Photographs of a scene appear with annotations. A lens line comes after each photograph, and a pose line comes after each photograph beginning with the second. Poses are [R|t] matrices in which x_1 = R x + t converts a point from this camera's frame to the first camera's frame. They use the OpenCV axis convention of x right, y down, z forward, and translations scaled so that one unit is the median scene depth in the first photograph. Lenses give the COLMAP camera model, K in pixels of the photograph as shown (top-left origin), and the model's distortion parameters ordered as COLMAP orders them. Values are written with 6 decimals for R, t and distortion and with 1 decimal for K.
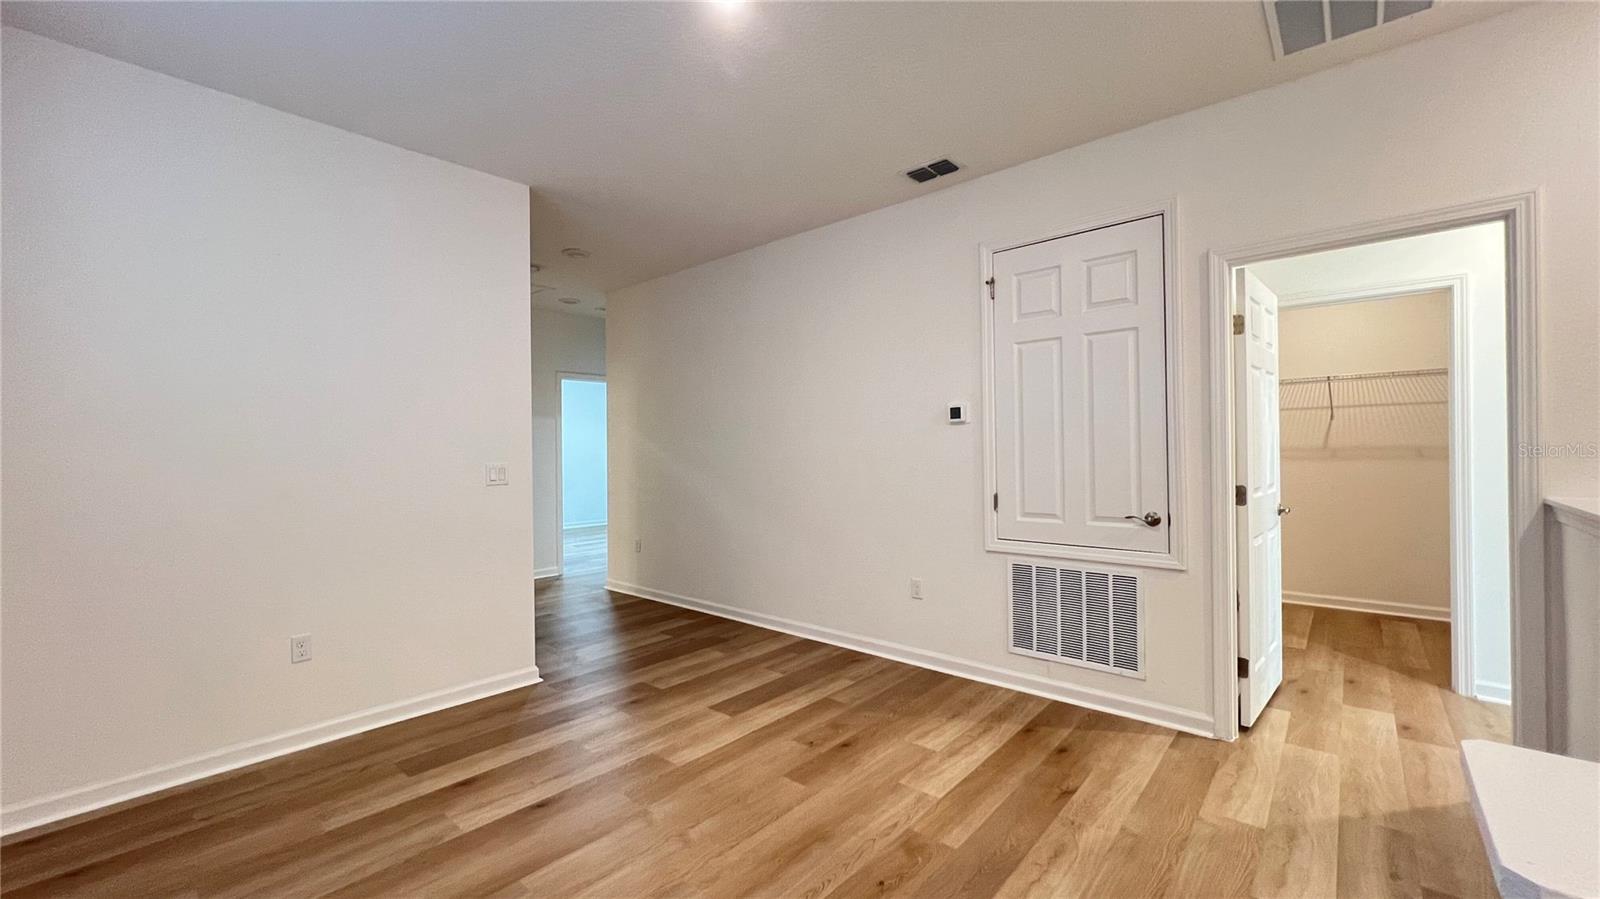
lens RADIAL K [[637.5, 0, 791.1], [0, 637.5, 448.2], [0, 0, 1]] dist [-0.003013, 0.000394]
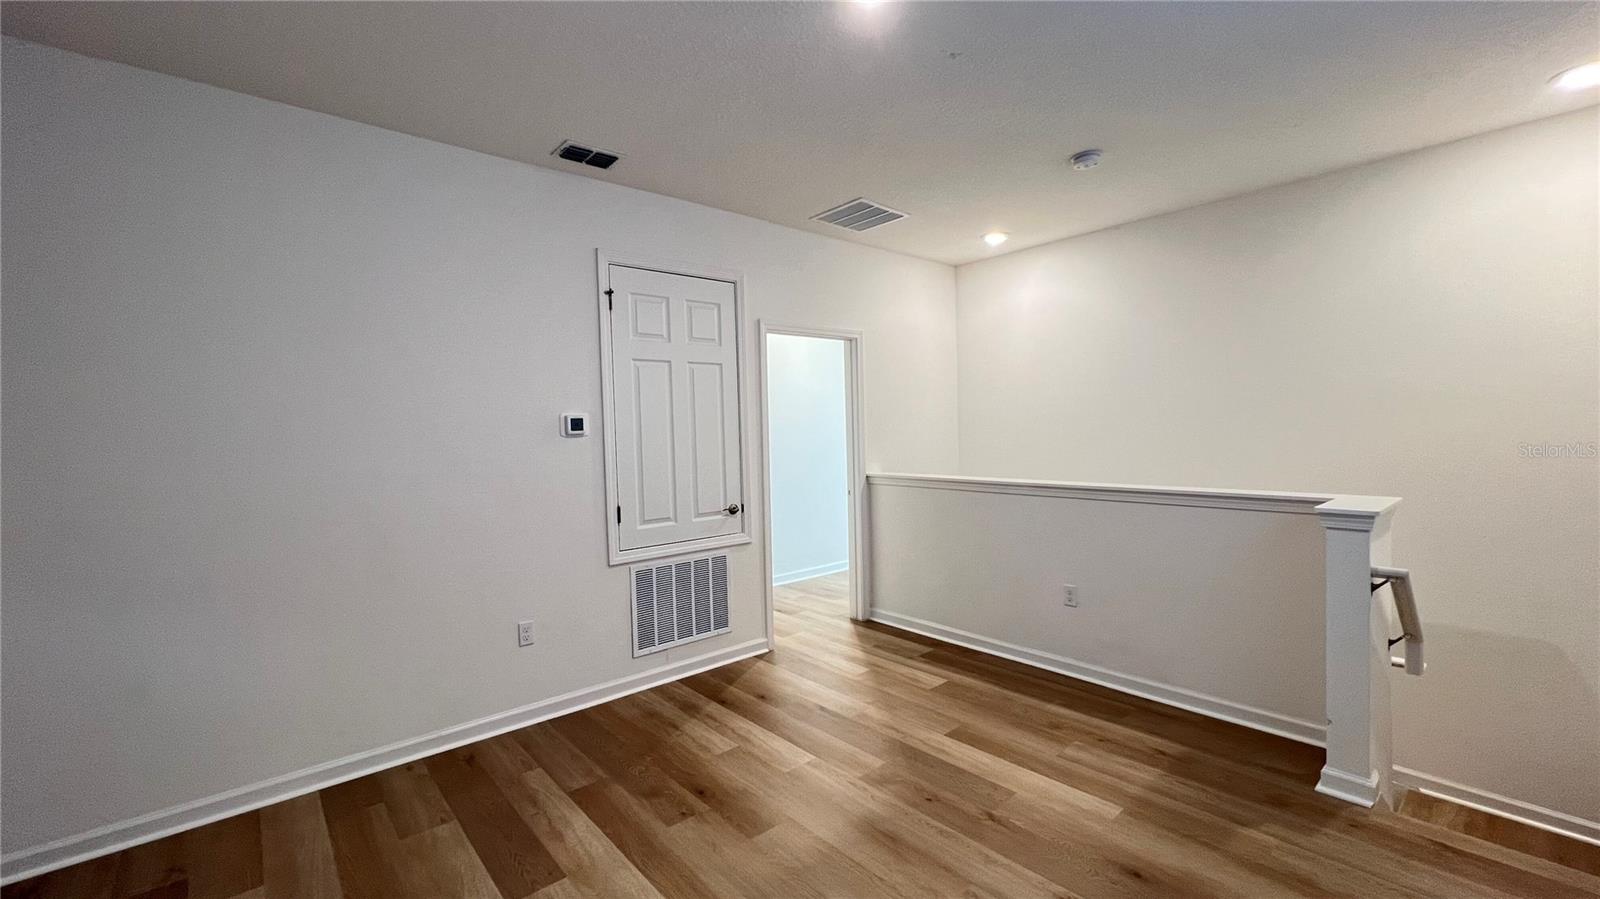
lens RADIAL K [[637.5, 0, 790.2], [0, 637.5, 452.1], [0, 0, 1]] dist [-0.003013, 0.000394]
pose [[0.142392, -0.024798, 0.989500, -0.684037], [0.023550, 0.999488, 0.021659, -0.032140], [-0.989530, 0.020219, 0.142903, 0.638418]]
